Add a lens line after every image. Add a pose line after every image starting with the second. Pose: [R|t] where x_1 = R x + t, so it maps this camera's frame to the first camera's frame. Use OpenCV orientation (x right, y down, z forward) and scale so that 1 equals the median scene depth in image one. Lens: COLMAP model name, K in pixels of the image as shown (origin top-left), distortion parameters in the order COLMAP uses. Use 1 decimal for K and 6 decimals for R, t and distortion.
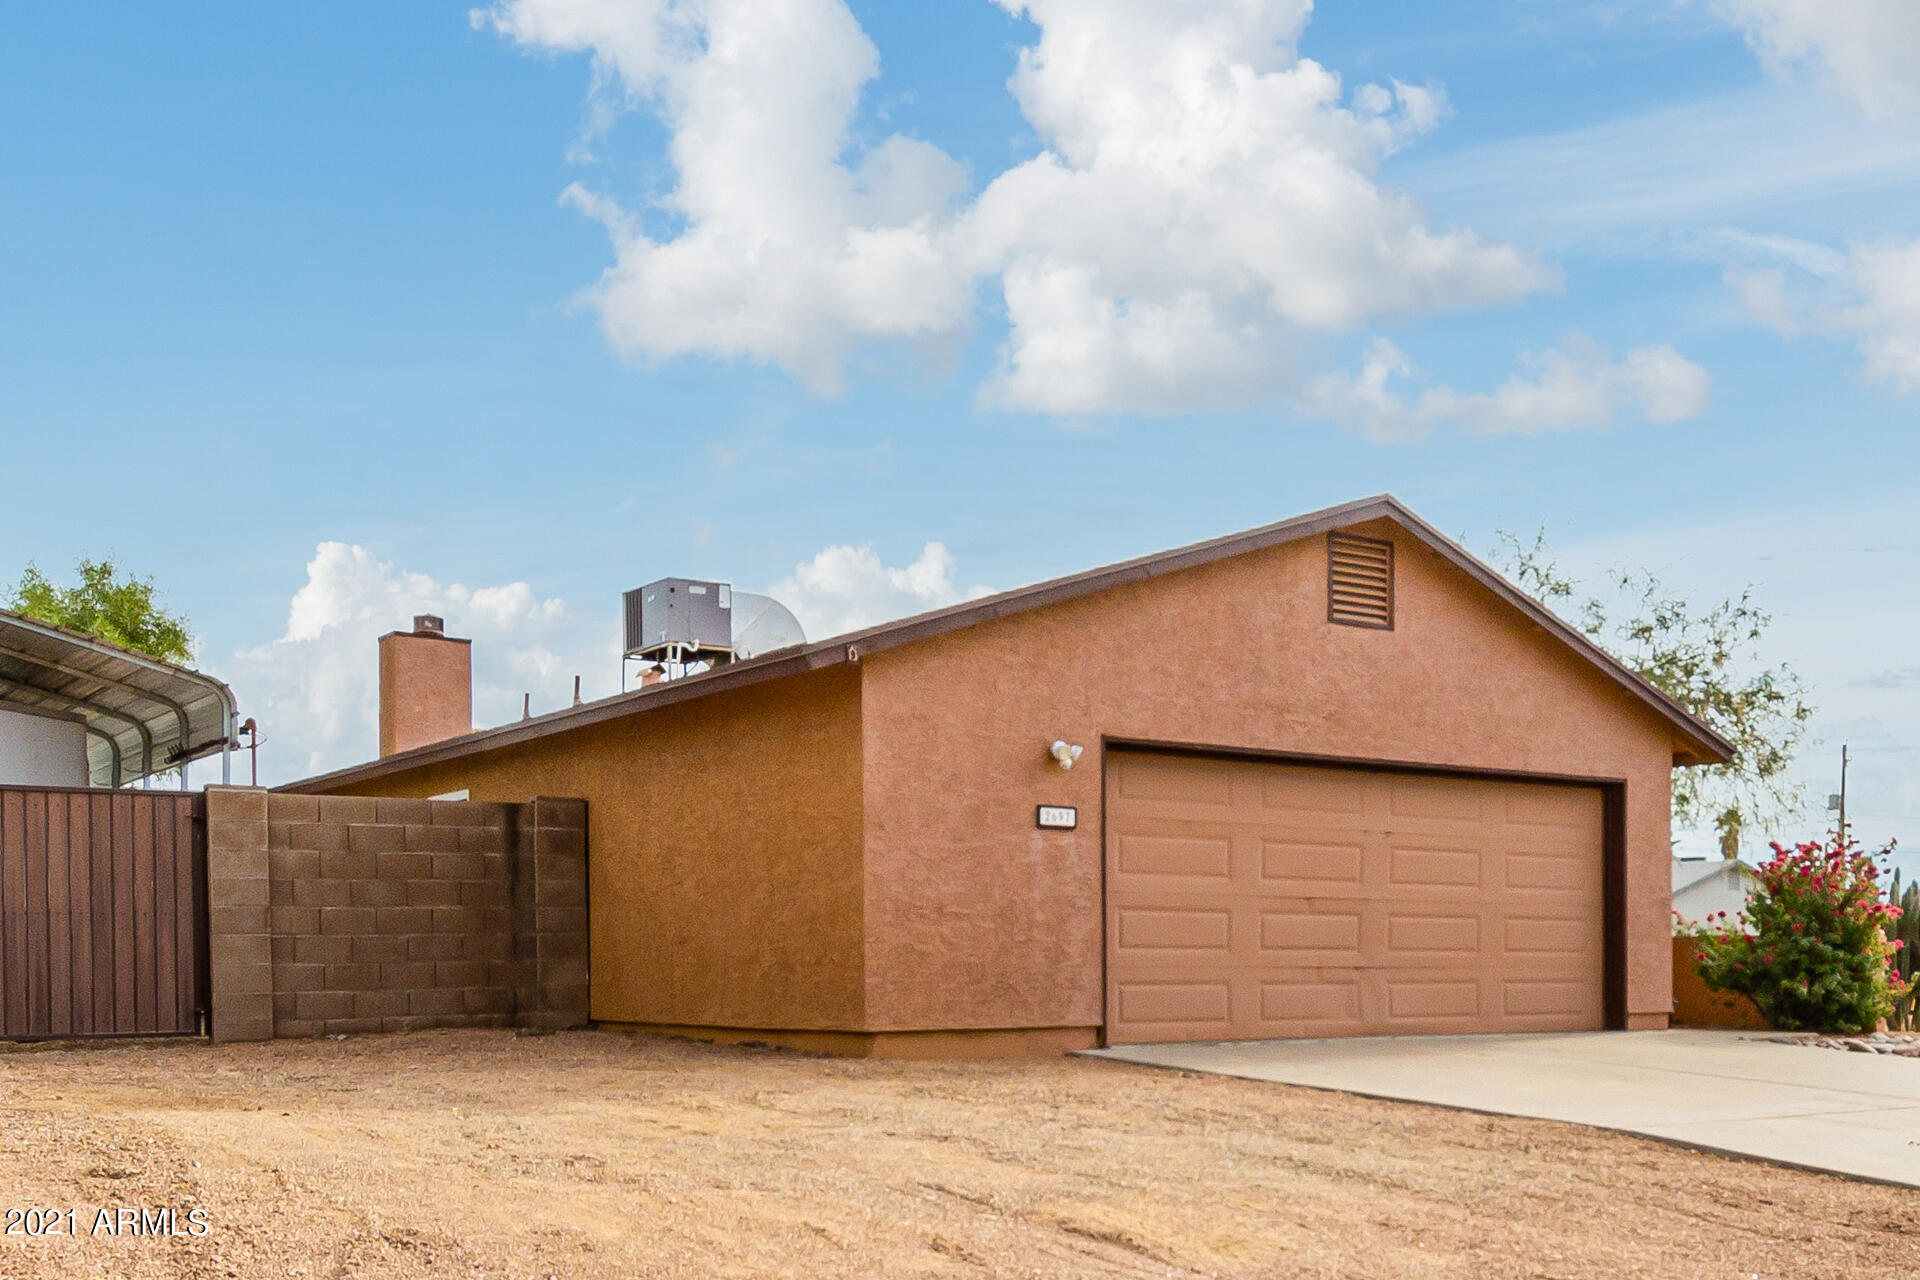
lens RADIAL K [[863.9, 0, 959.7], [0, 863.9, 597.8], [0, 0, 1]] dist [0.004621, -0.000232]
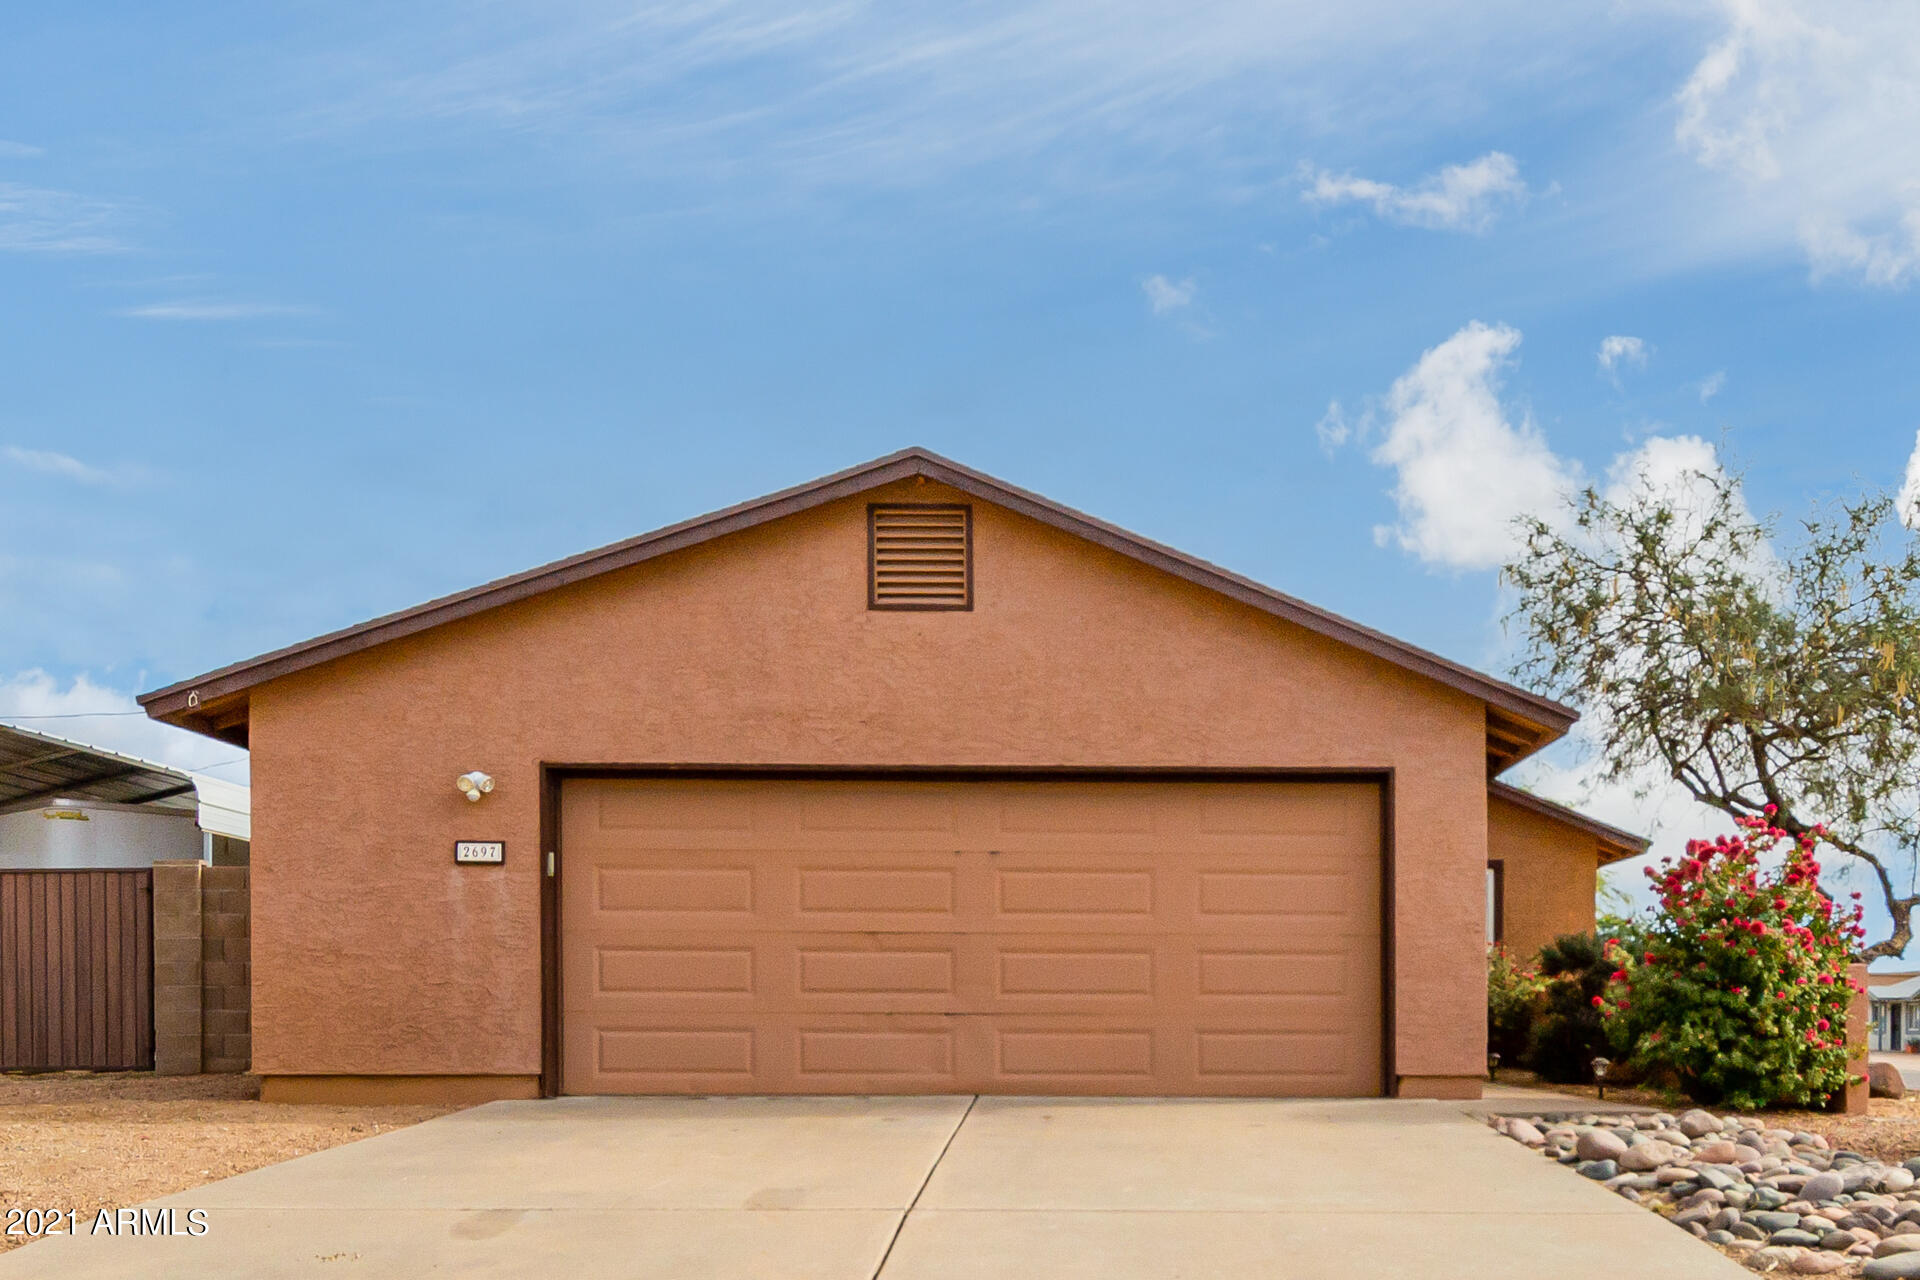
lens RADIAL K [[882.7, 0, 962.0], [0, 882.7, 660.1], [0, 0, 1]] dist [0.004130, -0.001248]
pose [[0.955856, -0.107729, -0.273376, 0.794971], [0.111923, 0.993717, -0.000254, 0.093477], [0.271686, -0.030354, 0.961907, 0.200749]]
